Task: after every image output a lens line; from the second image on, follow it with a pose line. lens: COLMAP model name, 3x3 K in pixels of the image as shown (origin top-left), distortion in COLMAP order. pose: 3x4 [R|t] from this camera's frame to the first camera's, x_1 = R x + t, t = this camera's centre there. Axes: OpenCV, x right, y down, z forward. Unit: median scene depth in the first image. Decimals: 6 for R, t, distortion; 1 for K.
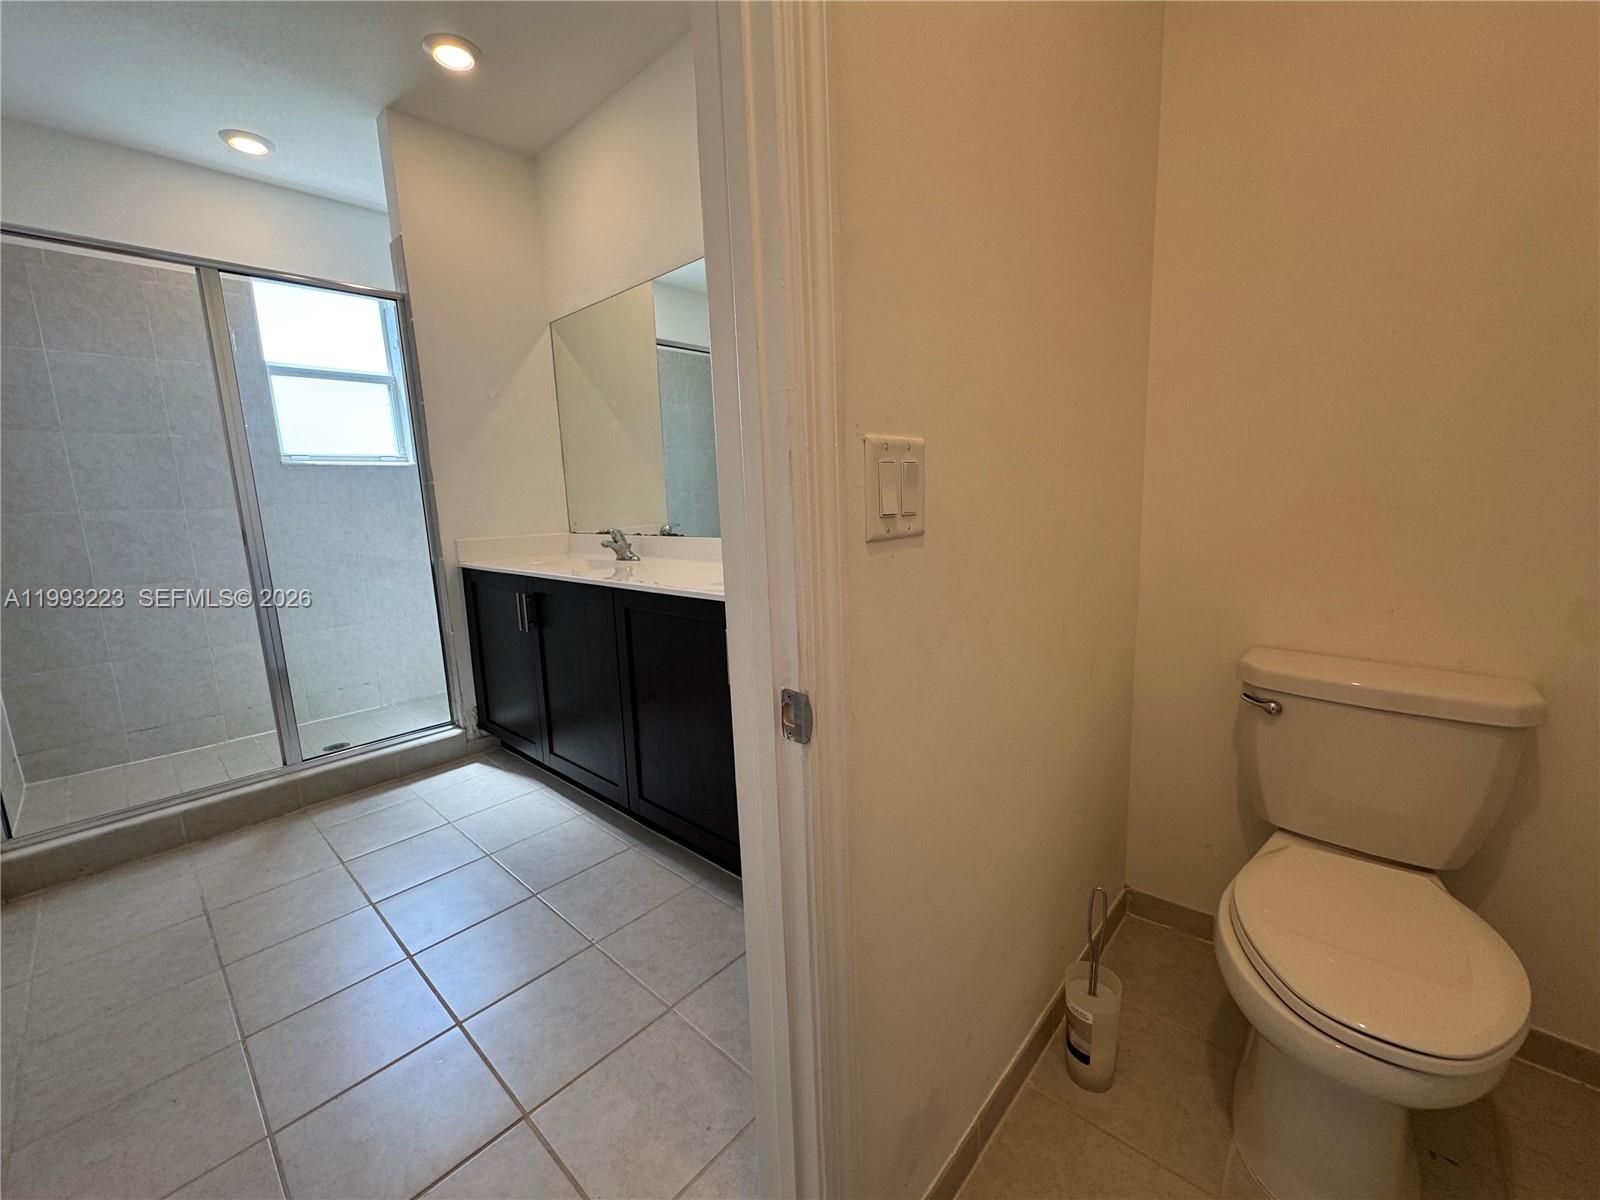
lens RADIAL K [[642.1, 0, 798.4], [0, 642.1, 599.1], [0, 0, 1]] dist [-0.000714, 0.000285]
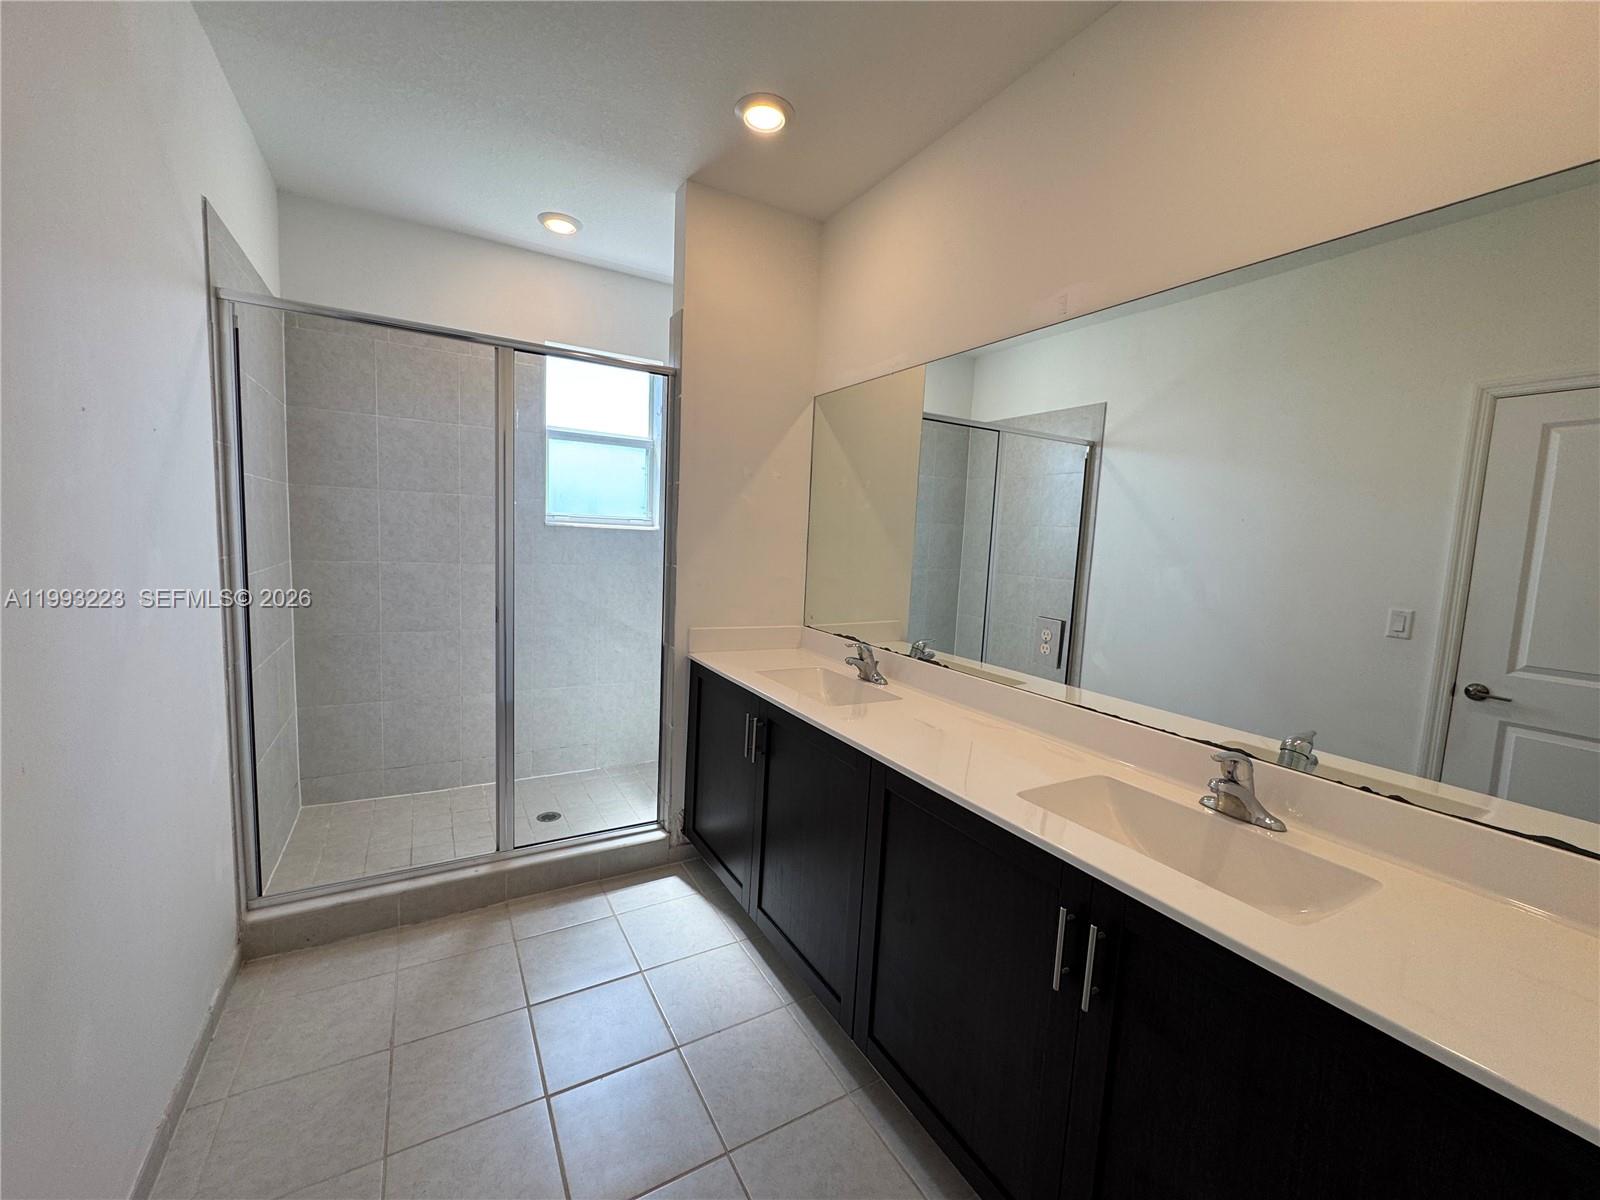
lens RADIAL K [[642.1, 0, 802.0], [0, 642.1, 600.4], [0, 0, 1]] dist [-0.000714, 0.000285]
pose [[0.951468, 0.112105, -0.286602, -0.124870], [-0.129445, 0.990687, -0.042225, -0.117454], [0.279200, 0.077275, 0.957119, 0.167152]]
